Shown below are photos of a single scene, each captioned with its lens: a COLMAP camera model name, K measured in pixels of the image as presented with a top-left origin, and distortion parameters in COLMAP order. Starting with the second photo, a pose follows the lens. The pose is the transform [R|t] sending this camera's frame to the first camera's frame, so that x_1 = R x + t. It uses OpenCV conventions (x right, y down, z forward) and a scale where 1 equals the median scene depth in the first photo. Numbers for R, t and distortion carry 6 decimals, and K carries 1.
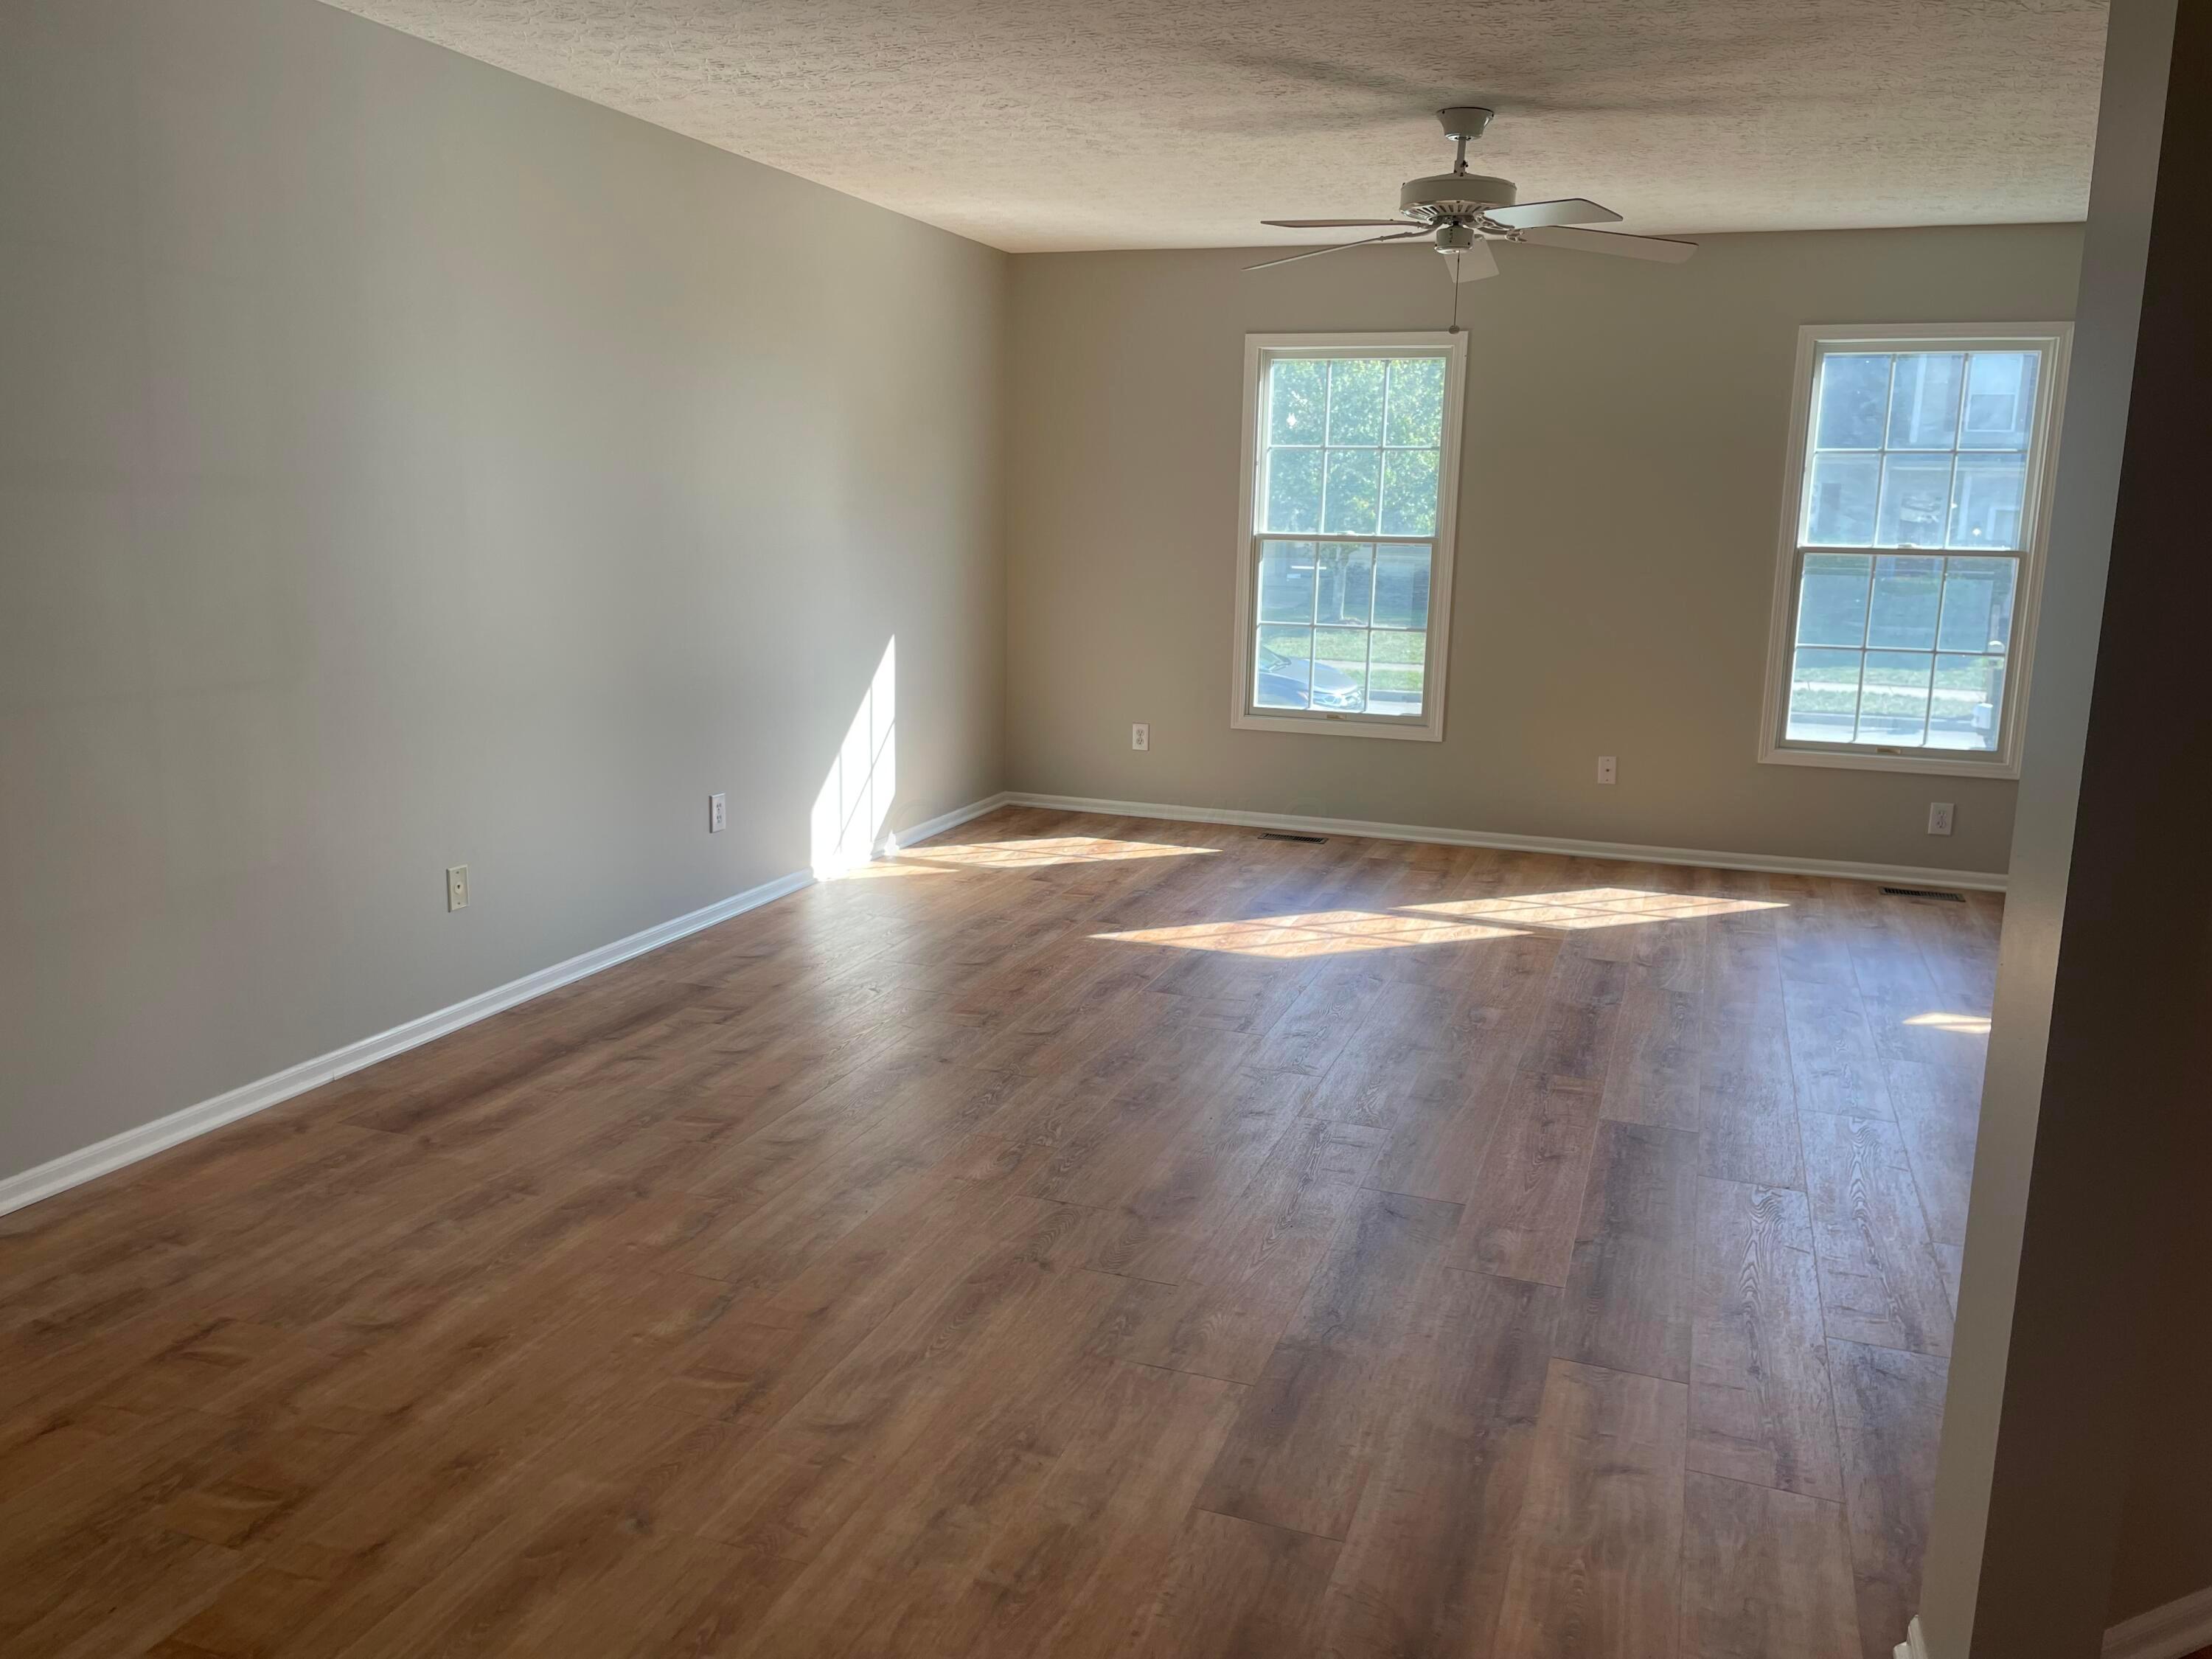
lens RADIAL K [[1683.8, 0, 1106.0], [0, 1683.8, 829.5], [0, 0, 1]] dist [0.088376, -0.120740]
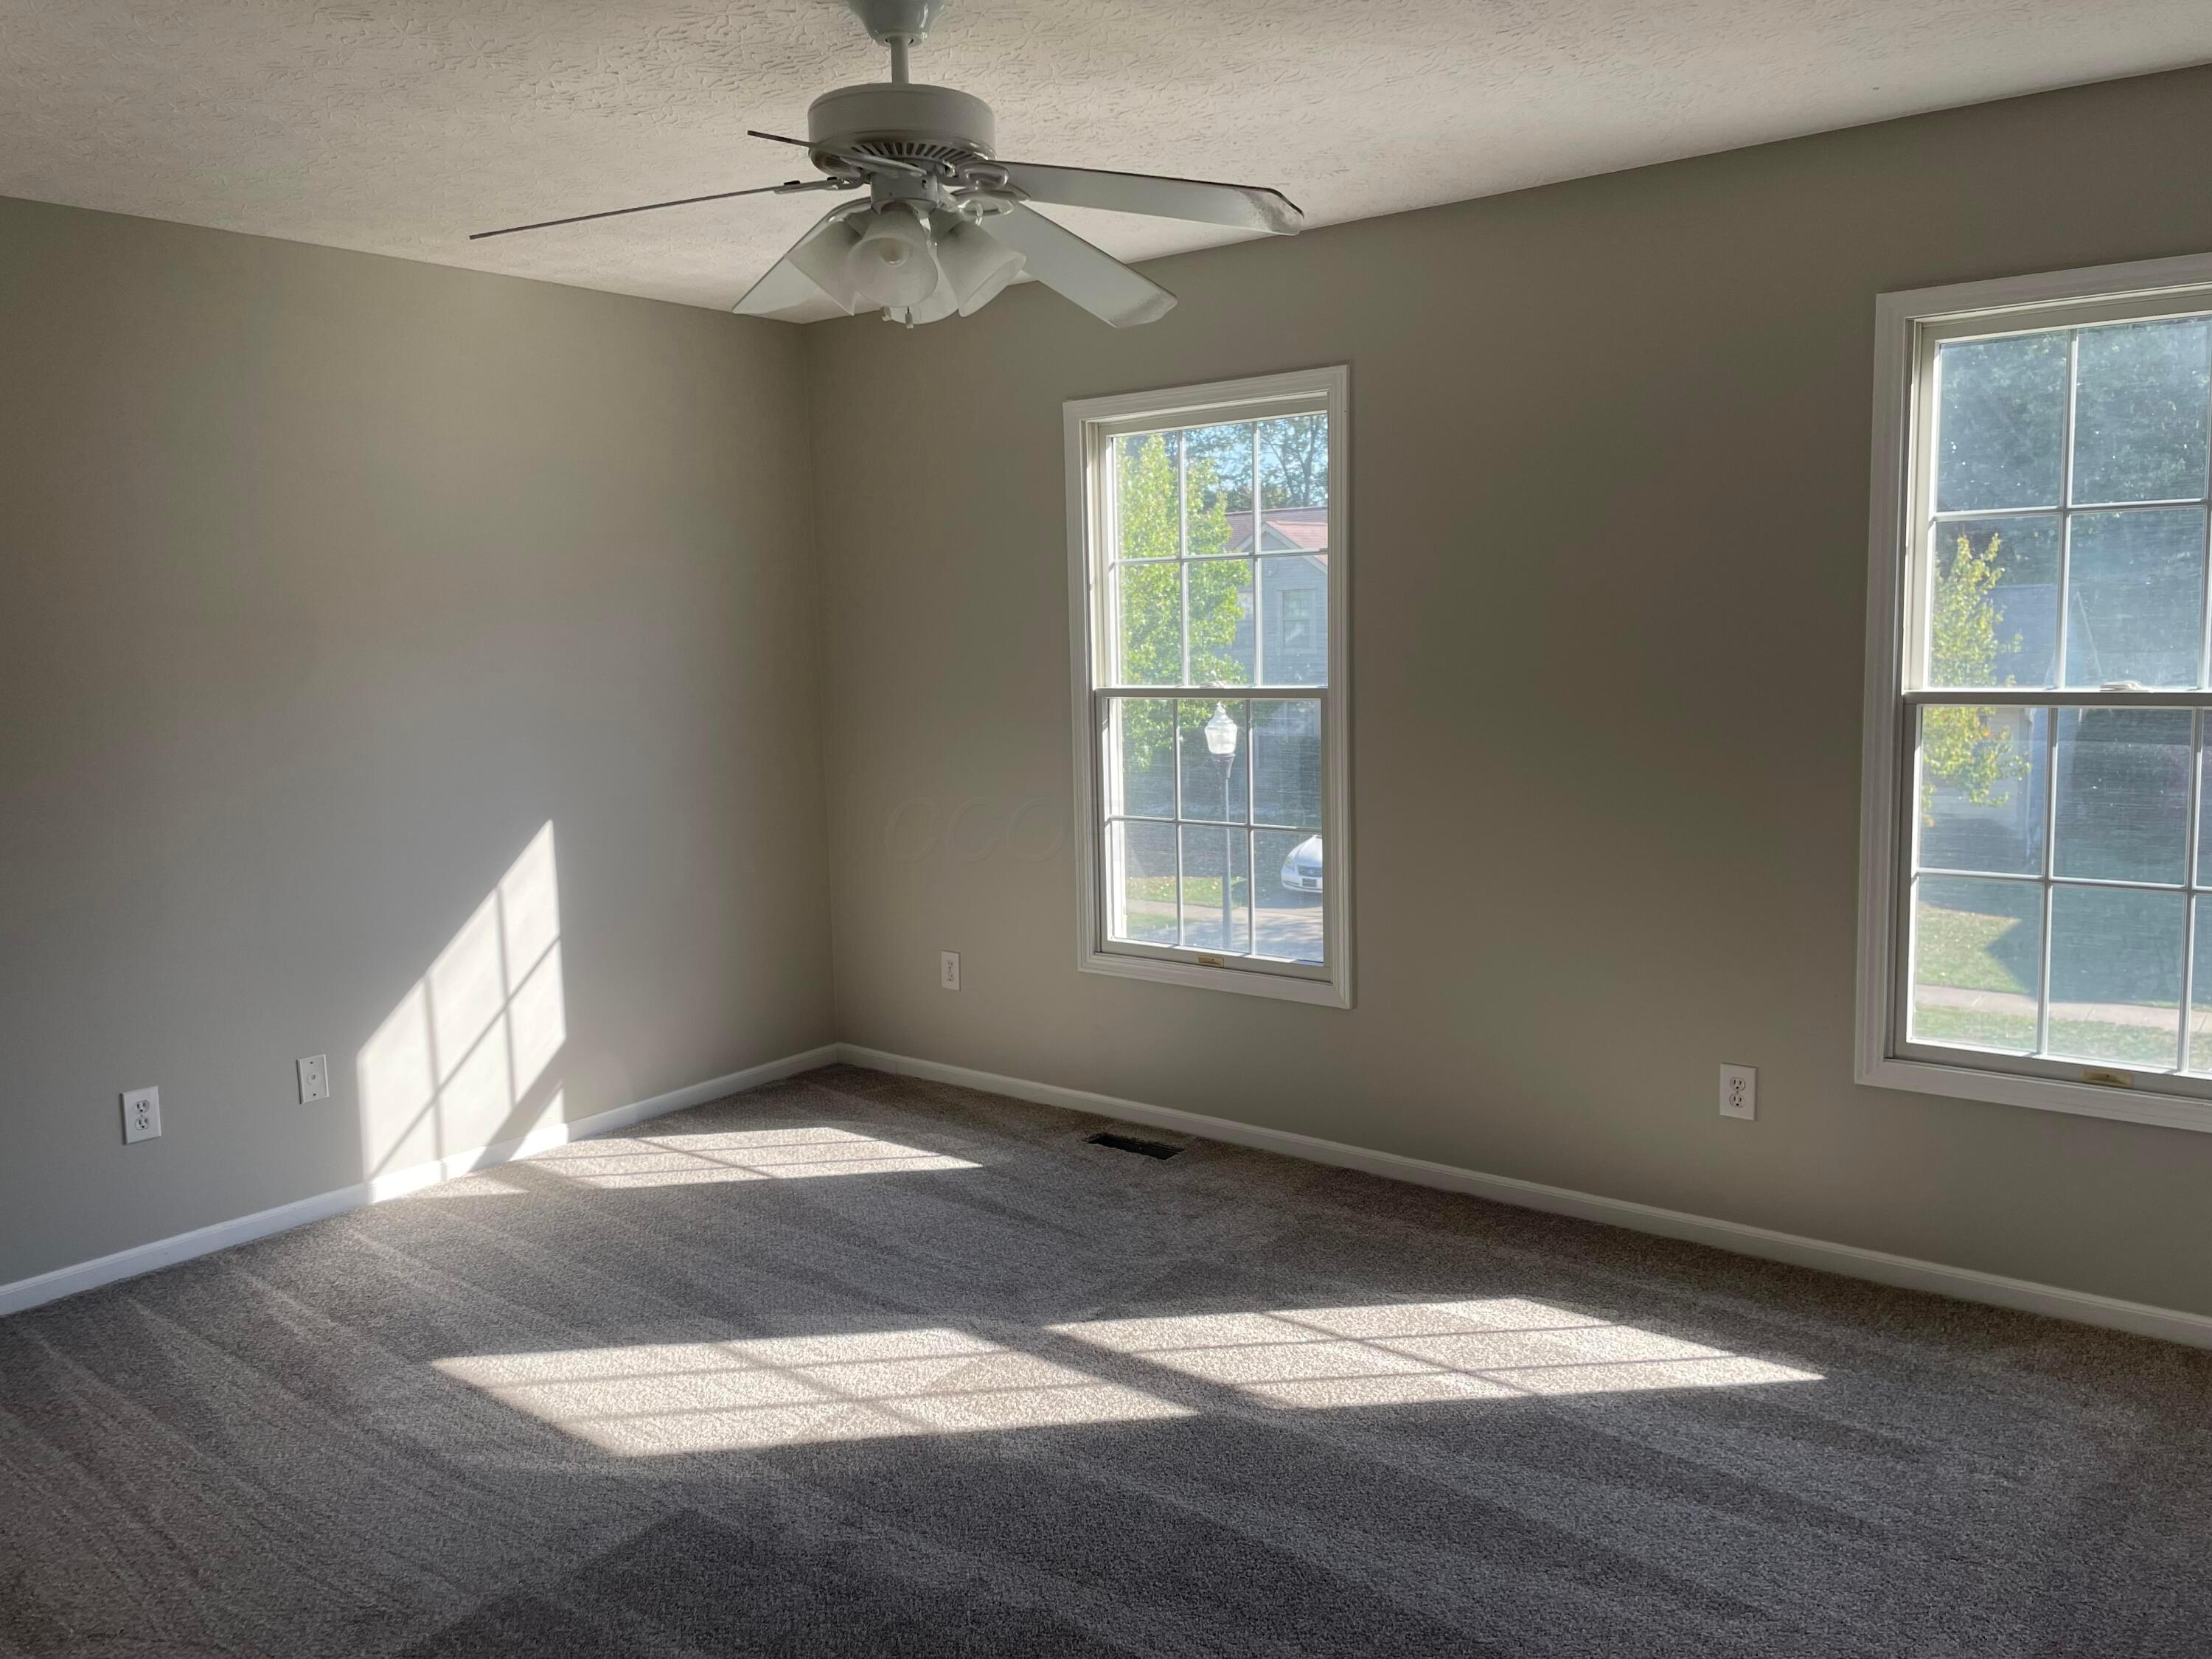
lens RADIAL K [[1683.8, 0, 1106.0], [0, 1683.8, 829.5], [0, 0, 1]] dist [0.088376, -0.120740]
pose [[0.934505, 0.007237, -0.355877, 0.348409], [-0.042027, 0.995043, -0.090125, -0.060196], [0.353460, 0.099179, 0.930177, 0.393015]]
